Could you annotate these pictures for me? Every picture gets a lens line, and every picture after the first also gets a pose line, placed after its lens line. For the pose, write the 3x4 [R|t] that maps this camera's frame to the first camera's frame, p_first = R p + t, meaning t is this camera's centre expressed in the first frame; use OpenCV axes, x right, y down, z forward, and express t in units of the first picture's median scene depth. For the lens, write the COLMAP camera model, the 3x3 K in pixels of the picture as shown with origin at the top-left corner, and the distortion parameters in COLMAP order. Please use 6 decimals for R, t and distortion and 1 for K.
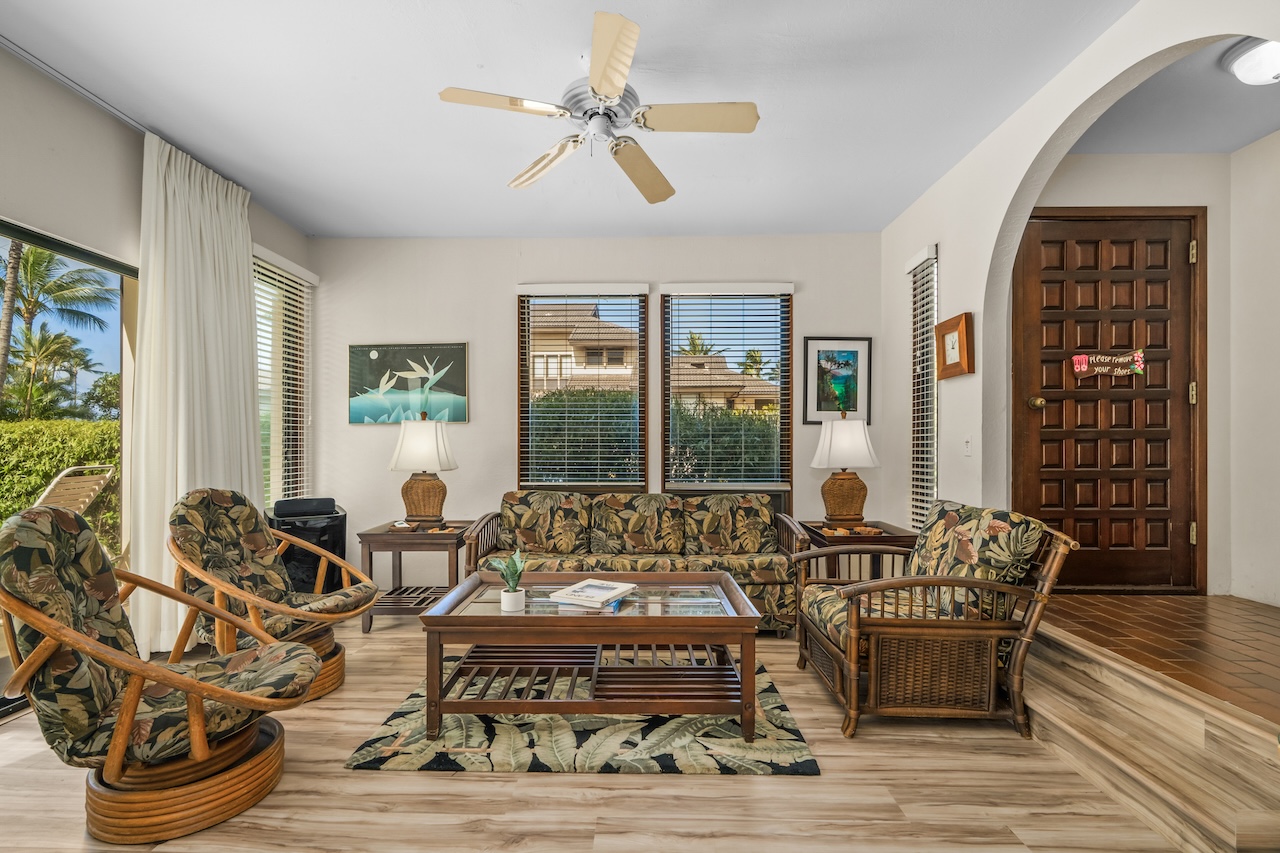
lens RADIAL K [[588.5, 0, 633.3], [0, 588.5, 441.5], [0, 0, 1]] dist [-0.002982, 0.001222]
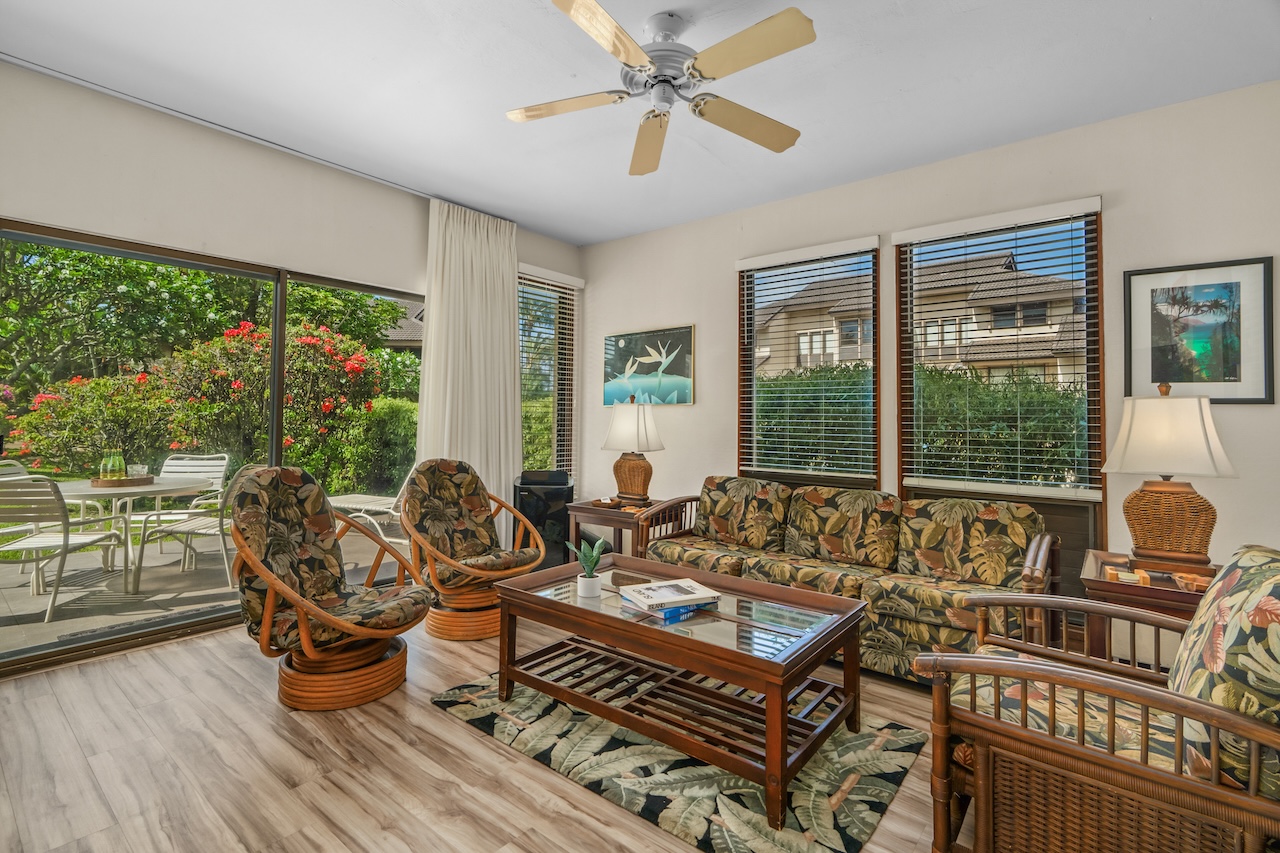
lens RADIAL K [[599.8, 0, 627.2], [0, 599.8, 397.2], [0, 0, 1]] dist [-0.001092, 0.001315]
pose [[0.784737, -0.013848, -0.619674, 0.307130], [-0.007281, 0.999475, -0.031556, -0.012756], [0.619786, 0.029275, 0.784224, 0.144227]]
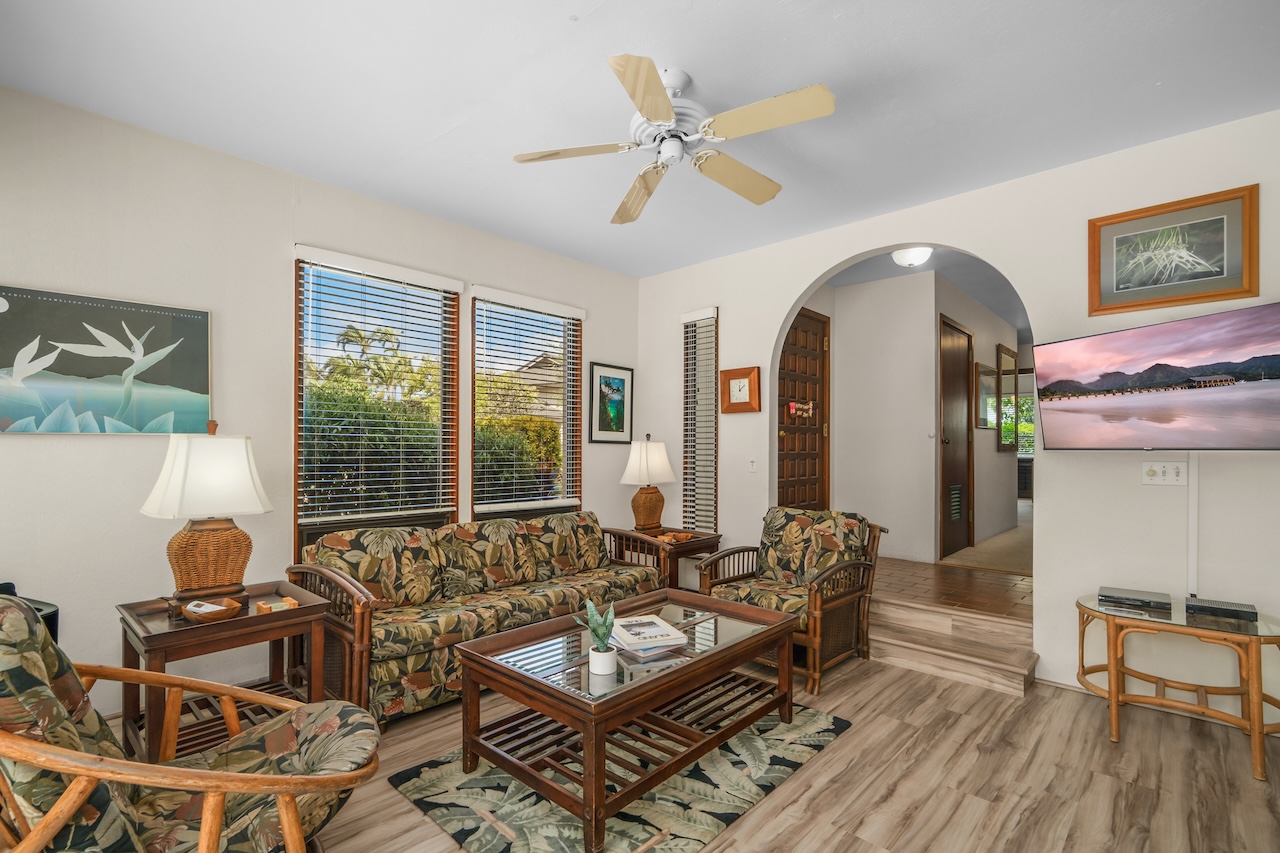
lens RADIAL K [[586.7, 0, 635.2], [0, 586.7, 446.3], [0, 0, 1]] dist [-0.001727, 0.000219]
pose [[0.674532, 0.005563, 0.738225, -0.512149], [-0.008914, 0.999960, 0.000610, -0.028091], [-0.738192, -0.006992, 0.674555, 0.245969]]
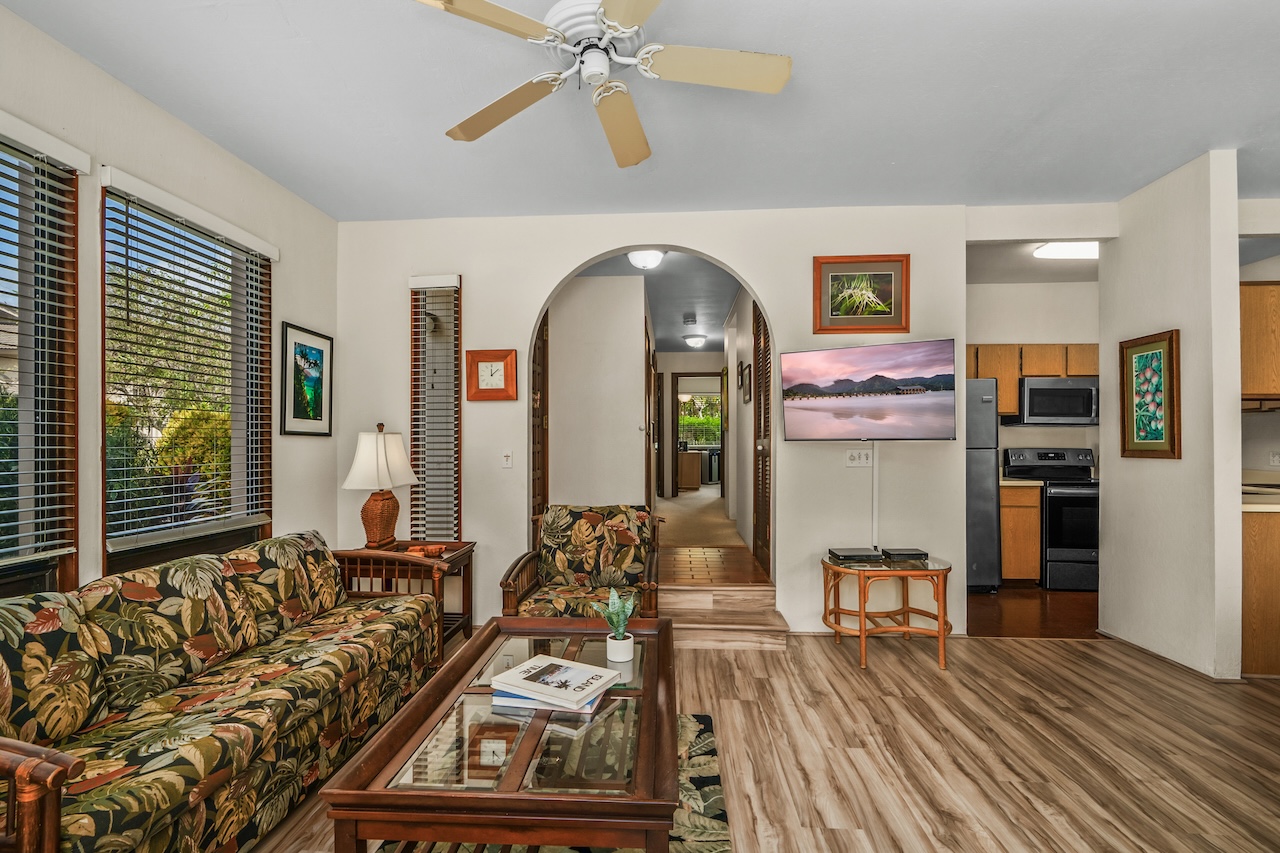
lens RADIAL K [[588.5, 0, 633.3], [0, 588.5, 441.5], [0, 0, 1]] dist [-0.002982, 0.001222]
pose [[0.052521, 0.000919, 0.998619, -0.521455], [-0.004037, 0.999992, -0.000708, -0.025010], [-0.998612, -0.003994, 0.052524, 0.573817]]
